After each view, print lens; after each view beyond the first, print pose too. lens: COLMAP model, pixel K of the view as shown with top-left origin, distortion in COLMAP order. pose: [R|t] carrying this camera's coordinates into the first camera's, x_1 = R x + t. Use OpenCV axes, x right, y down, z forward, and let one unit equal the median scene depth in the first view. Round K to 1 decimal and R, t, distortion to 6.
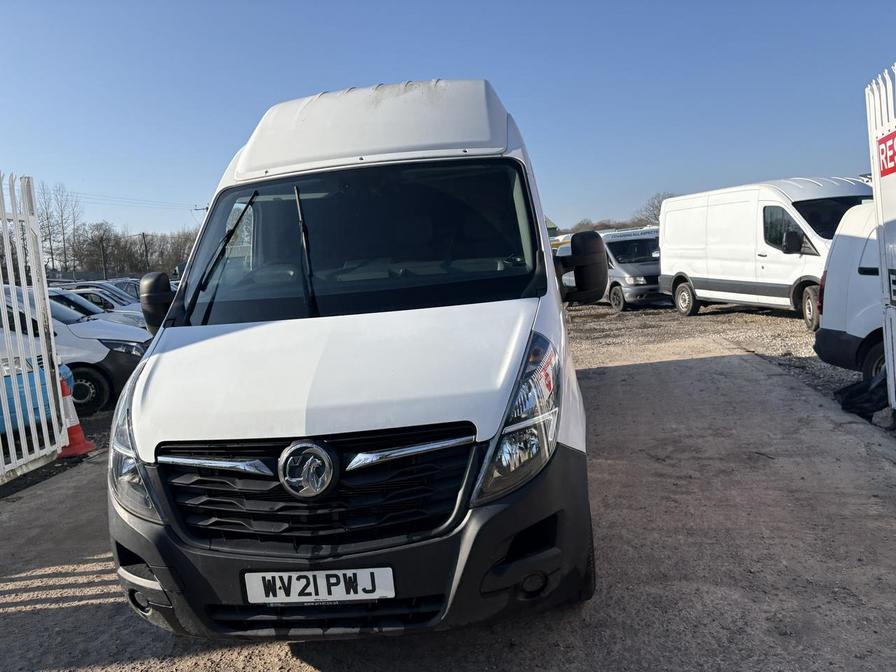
lens RADIAL K [[694.2, 0, 452.0], [0, 694.2, 332.8], [0, 0, 1]] dist [0.025422, -0.008461]
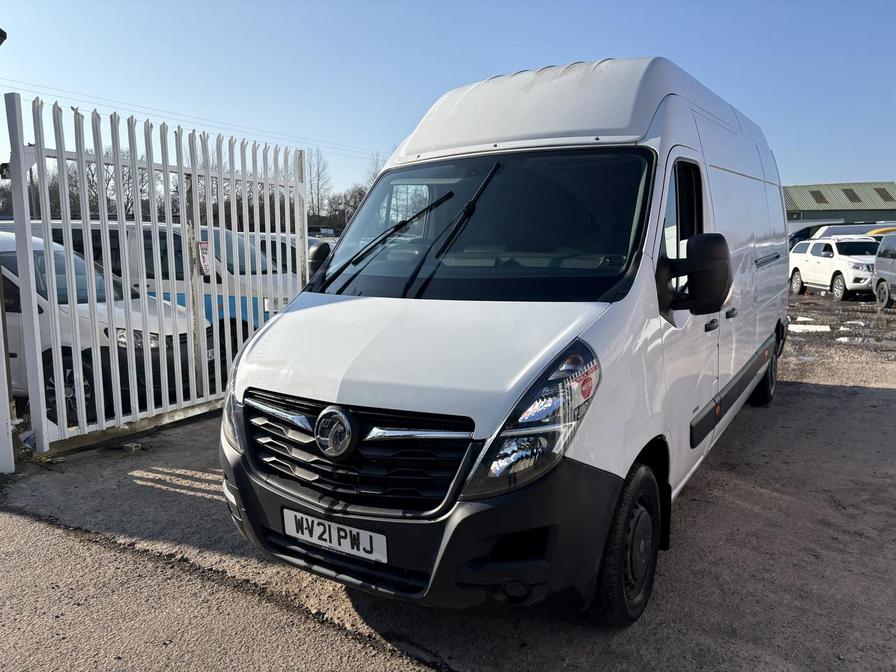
lens RADIAL K [[694.2, 0, 454.9], [0, 694.2, 336.9], [0, 0, 1]] dist [0.025422, -0.008461]
pose [[0.890501, 0.134962, -0.434504, 0.428961], [-0.111901, 0.990625, 0.078364, -0.066515], [0.441006, -0.021162, 0.897255, 0.077512]]
